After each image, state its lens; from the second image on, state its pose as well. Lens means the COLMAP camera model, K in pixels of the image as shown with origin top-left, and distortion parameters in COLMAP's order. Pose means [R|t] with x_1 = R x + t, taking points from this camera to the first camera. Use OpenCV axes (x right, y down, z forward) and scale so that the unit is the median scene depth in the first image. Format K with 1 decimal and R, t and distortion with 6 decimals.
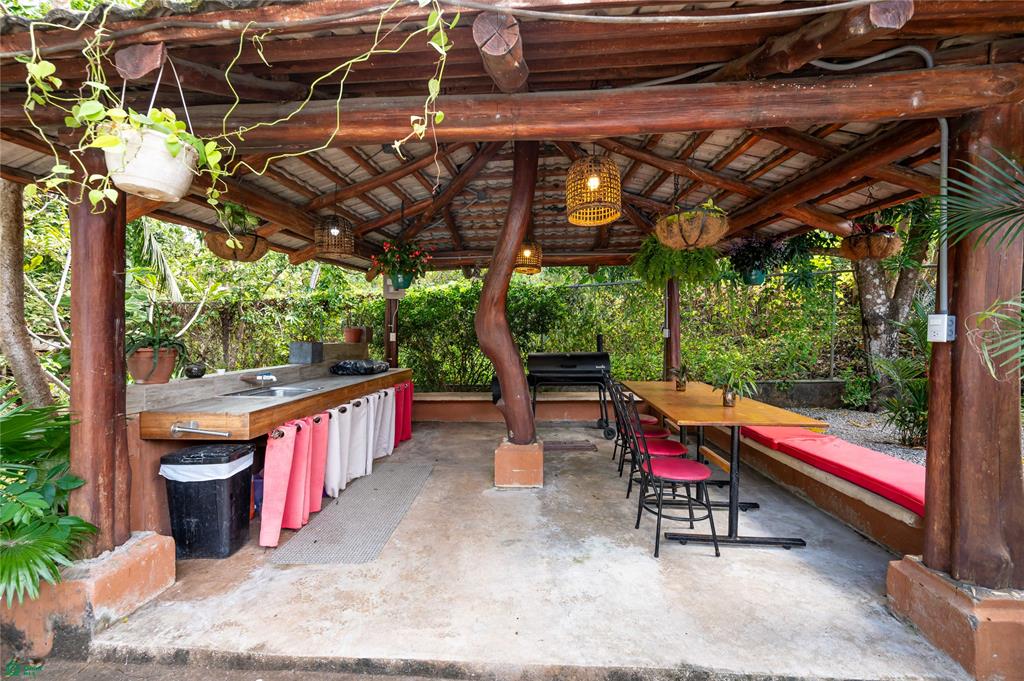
lens RADIAL K [[419.0, 0, 512.6], [0, 419.0, 337.7], [0, 0, 1]] dist [-0.006147, 0.000054]
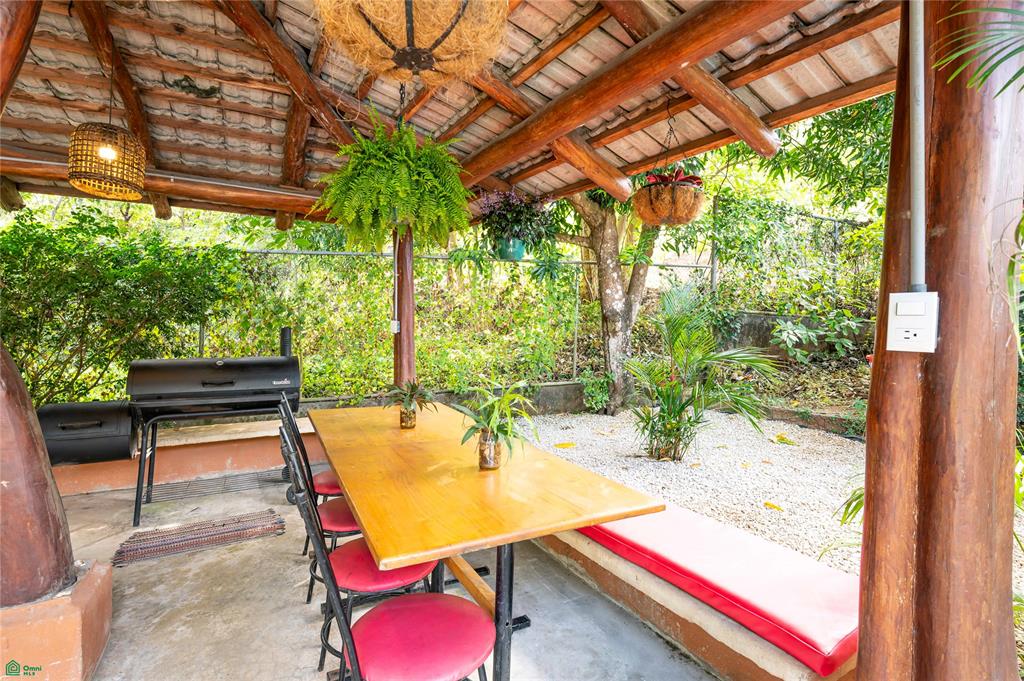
lens RADIAL K [[495.6, 0, 512.0], [0, 495.6, 340.5], [0, 0, 1]] dist [-0.005093, -0.000462]
pose [[0.845471, 0.002624, 0.534015, 0.108322], [-0.011700, 0.999839, 0.013611, -0.001574], [-0.533893, -0.017756, 0.845365, 0.238830]]
